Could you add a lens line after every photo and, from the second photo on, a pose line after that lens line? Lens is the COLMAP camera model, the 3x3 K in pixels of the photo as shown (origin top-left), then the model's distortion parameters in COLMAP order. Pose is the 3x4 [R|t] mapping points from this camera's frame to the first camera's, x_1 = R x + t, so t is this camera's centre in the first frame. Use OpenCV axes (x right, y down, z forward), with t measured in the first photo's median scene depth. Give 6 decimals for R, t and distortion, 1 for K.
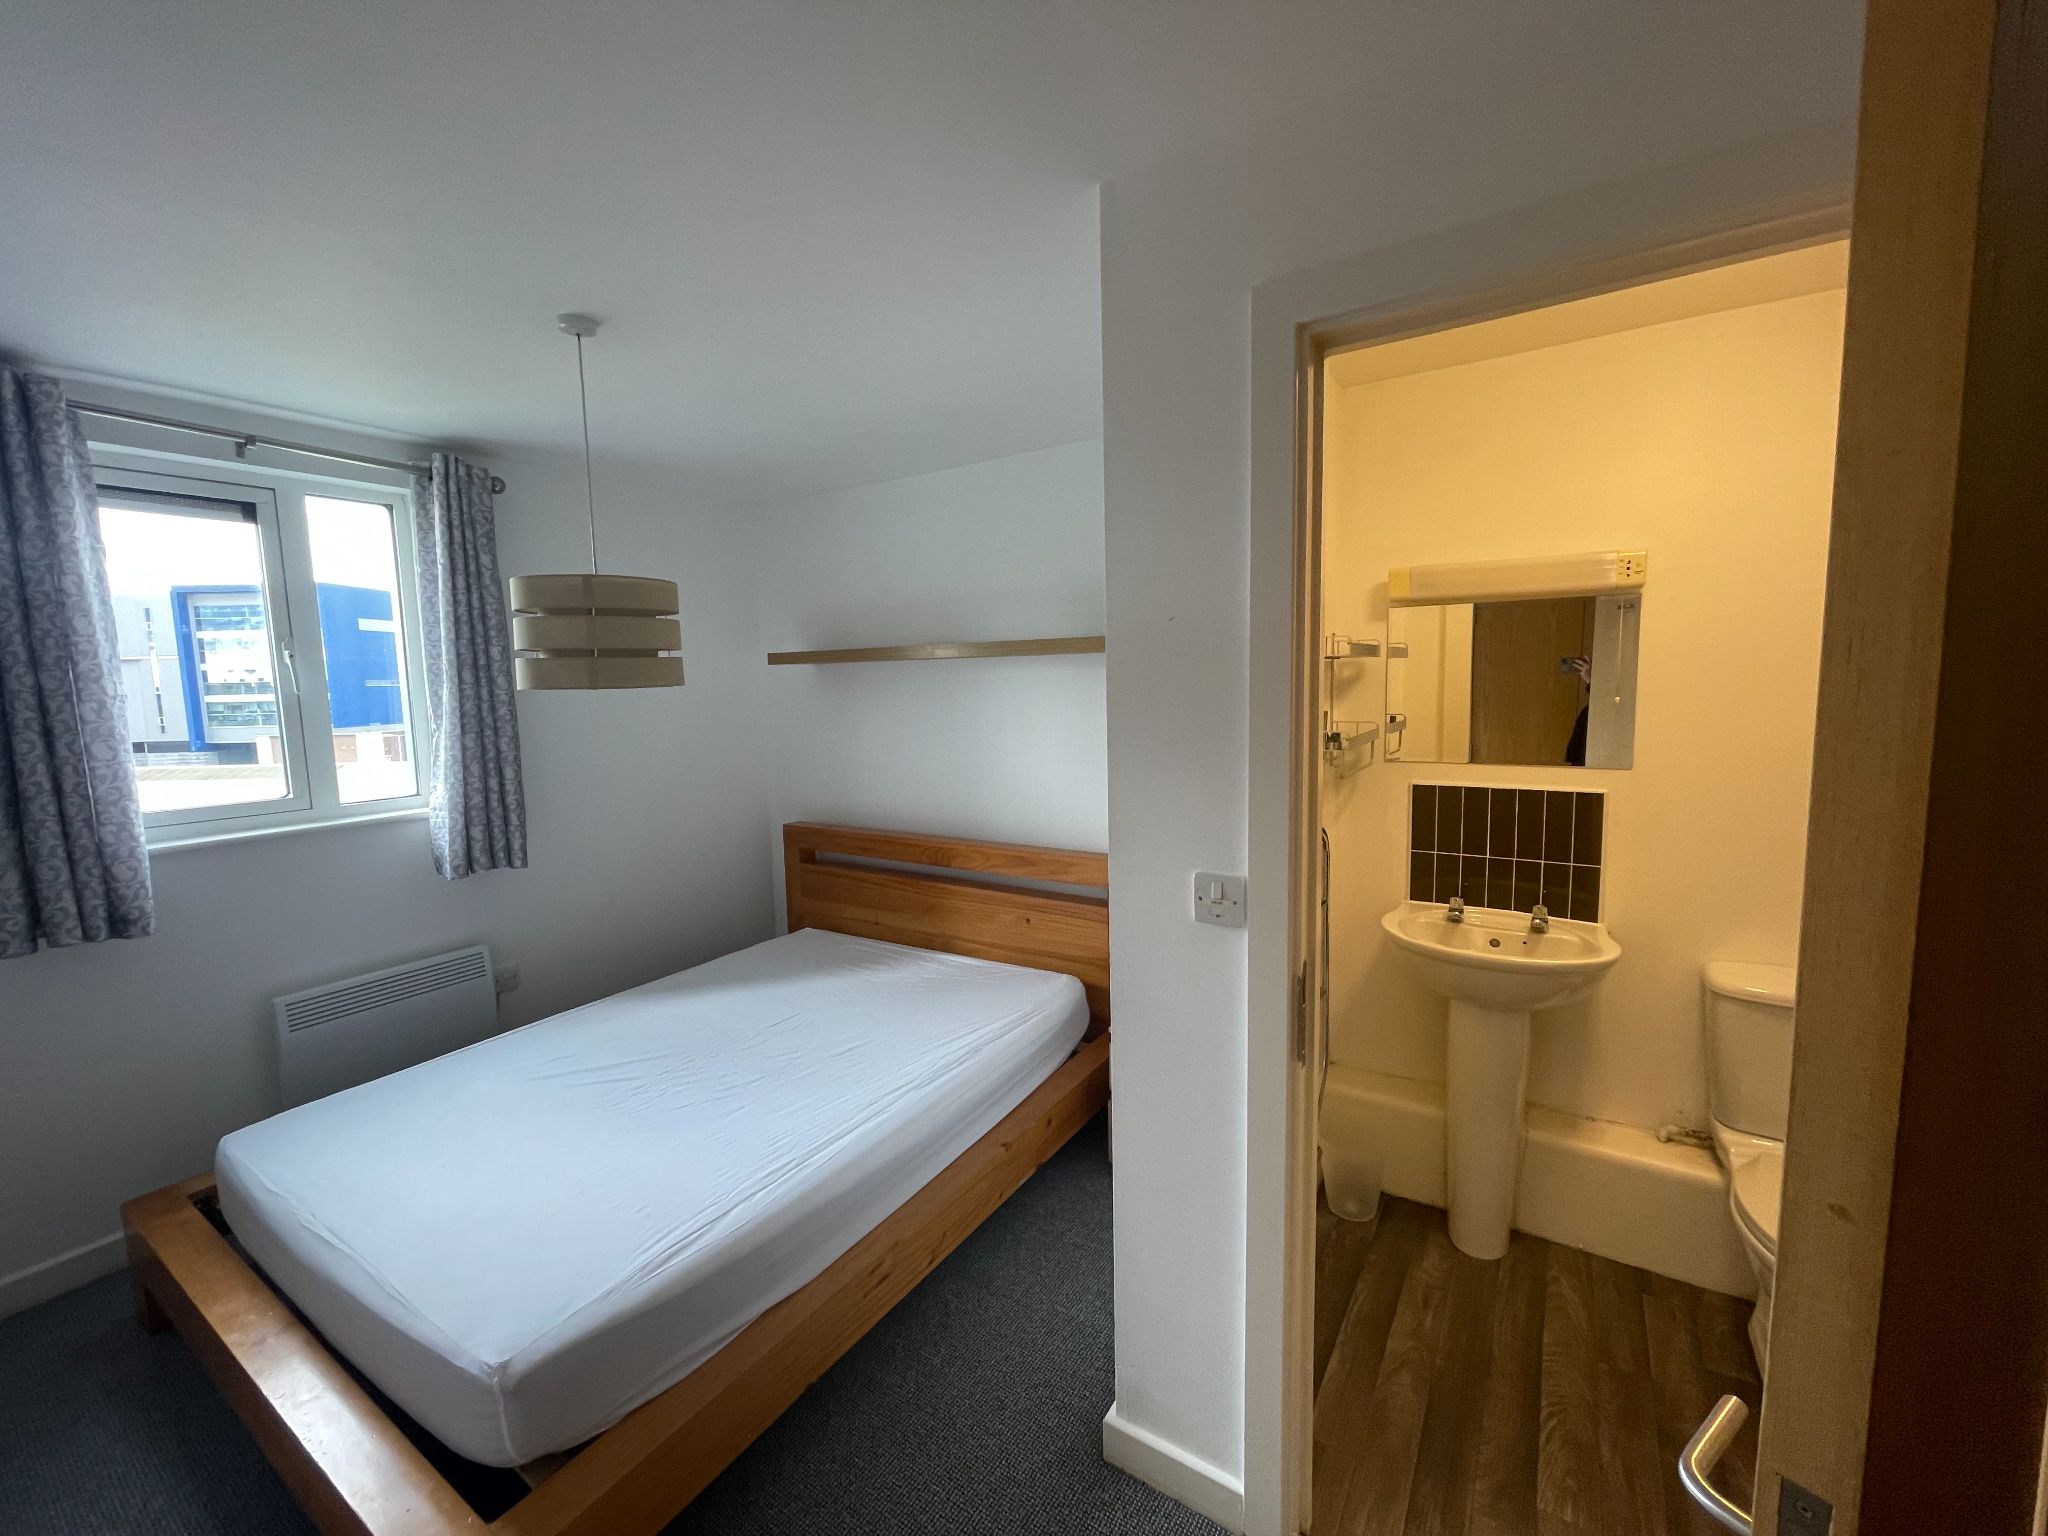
lens RADIAL K [[833.0, 0, 1021.1], [0, 833.0, 764.9], [0, 0, 1]] dist [-0.002516, 0.000064]
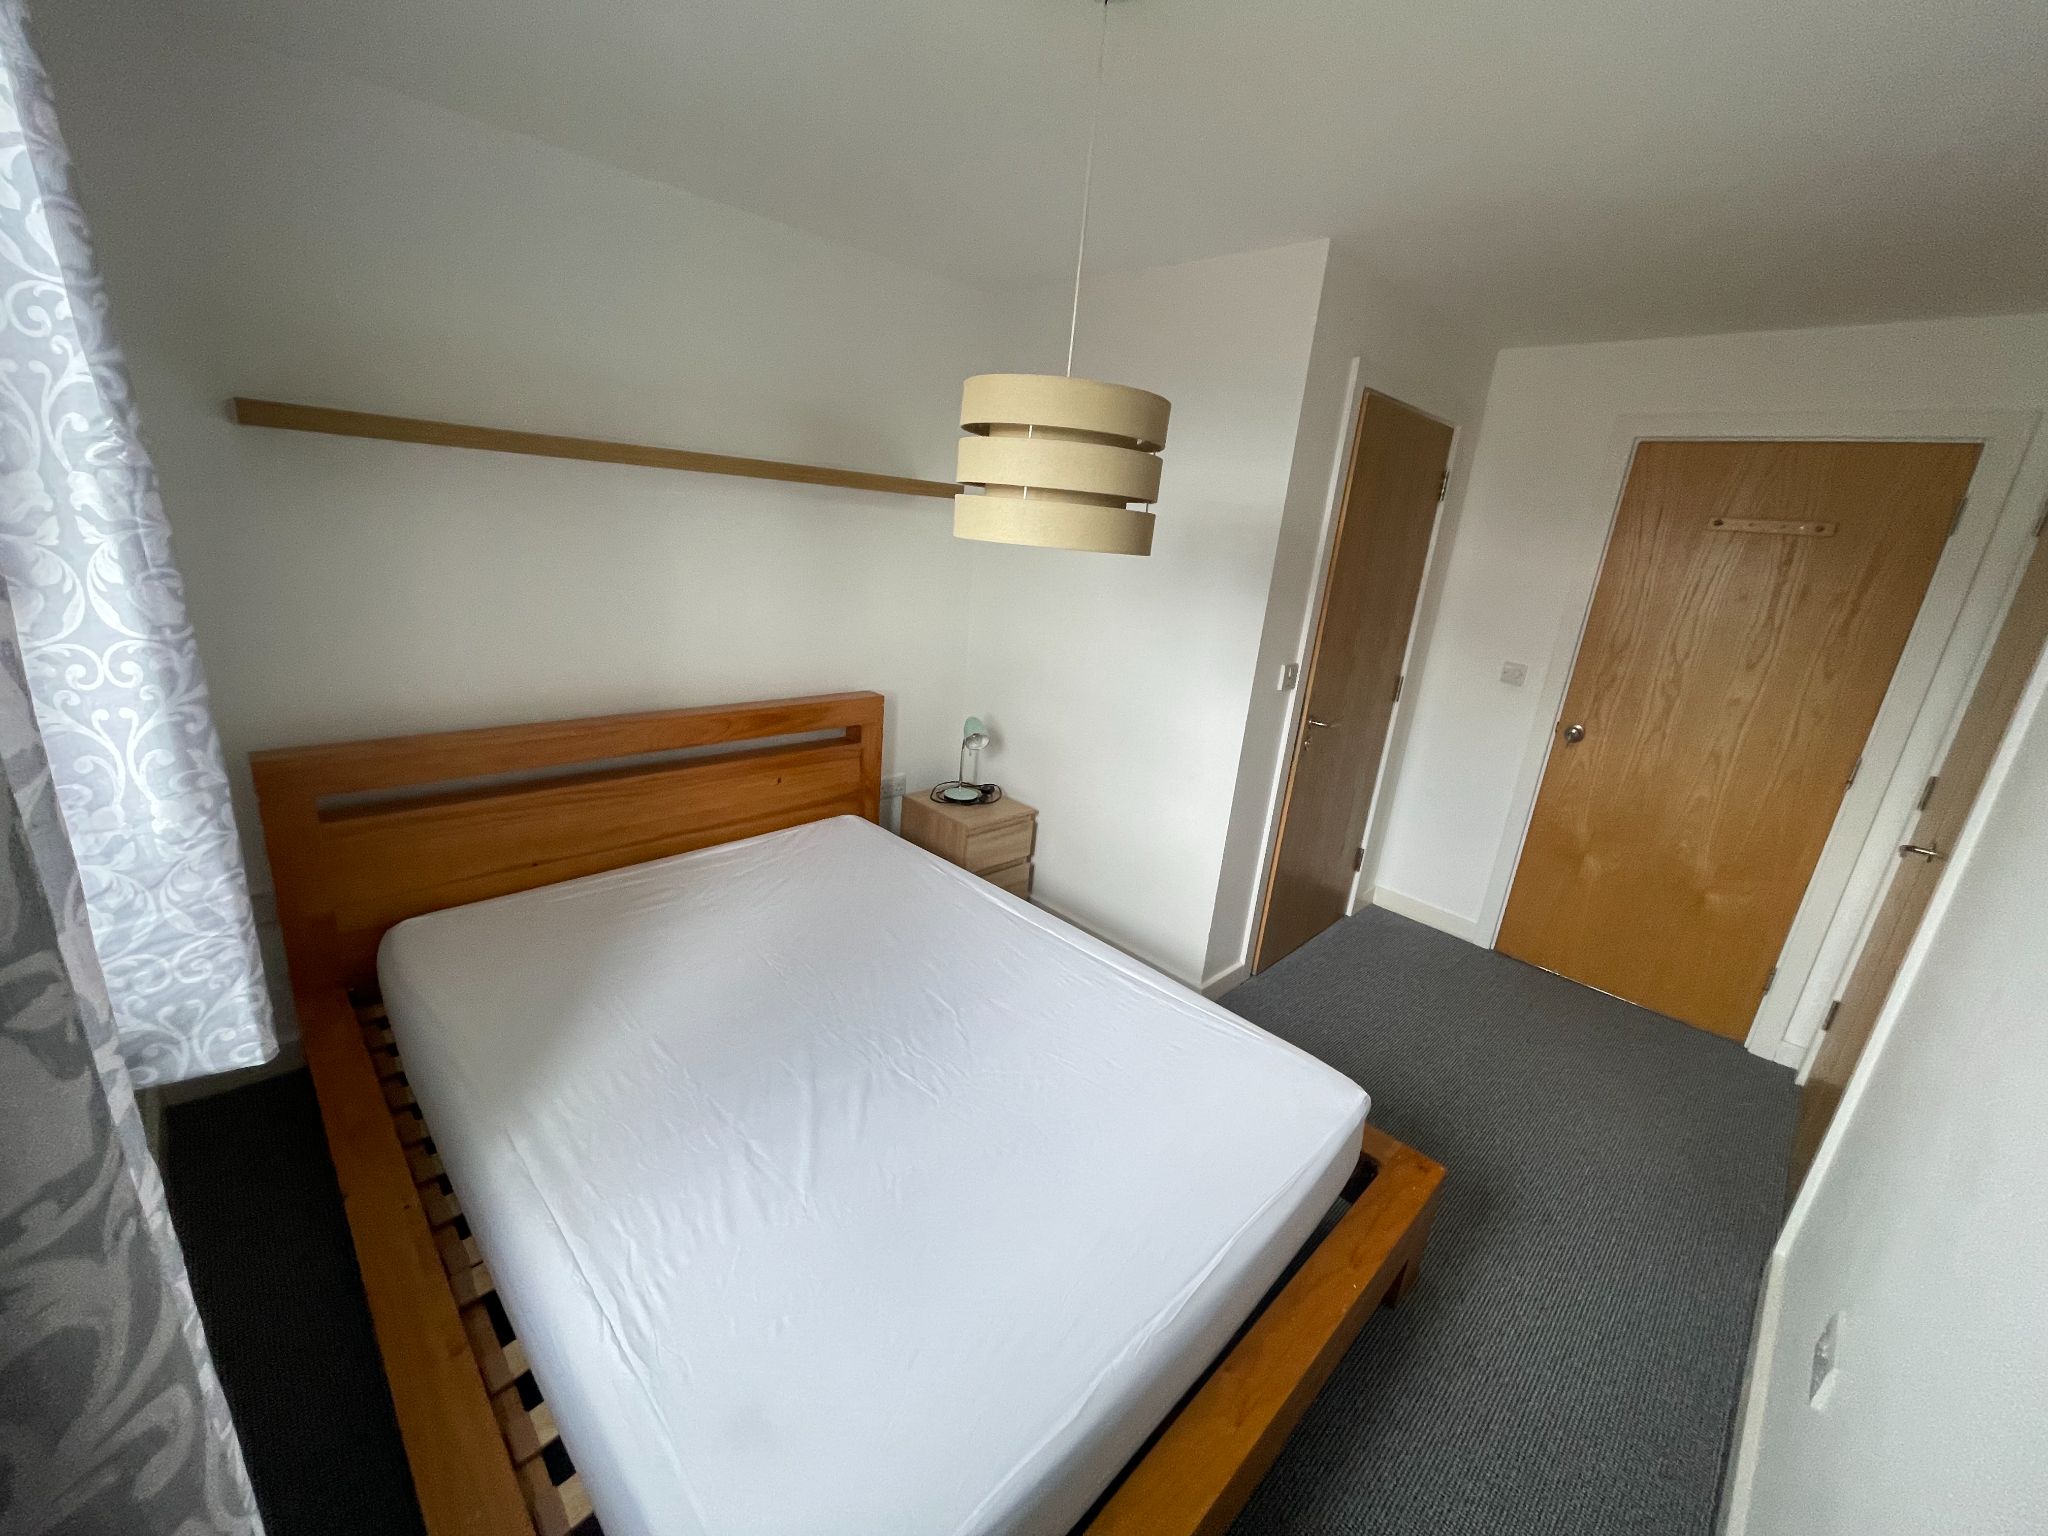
lens RADIAL K [[829.0, 0, 1024.0], [0, 829.0, 768.0], [0, 0, 1]] dist [-0.001546, 0.000223]
pose [[0.205733, -0.246605, 0.947027, -7.337148], [0.014270, 0.968381, 0.249066, -0.465901], [-0.978504, -0.037727, 0.202747, 5.042087]]
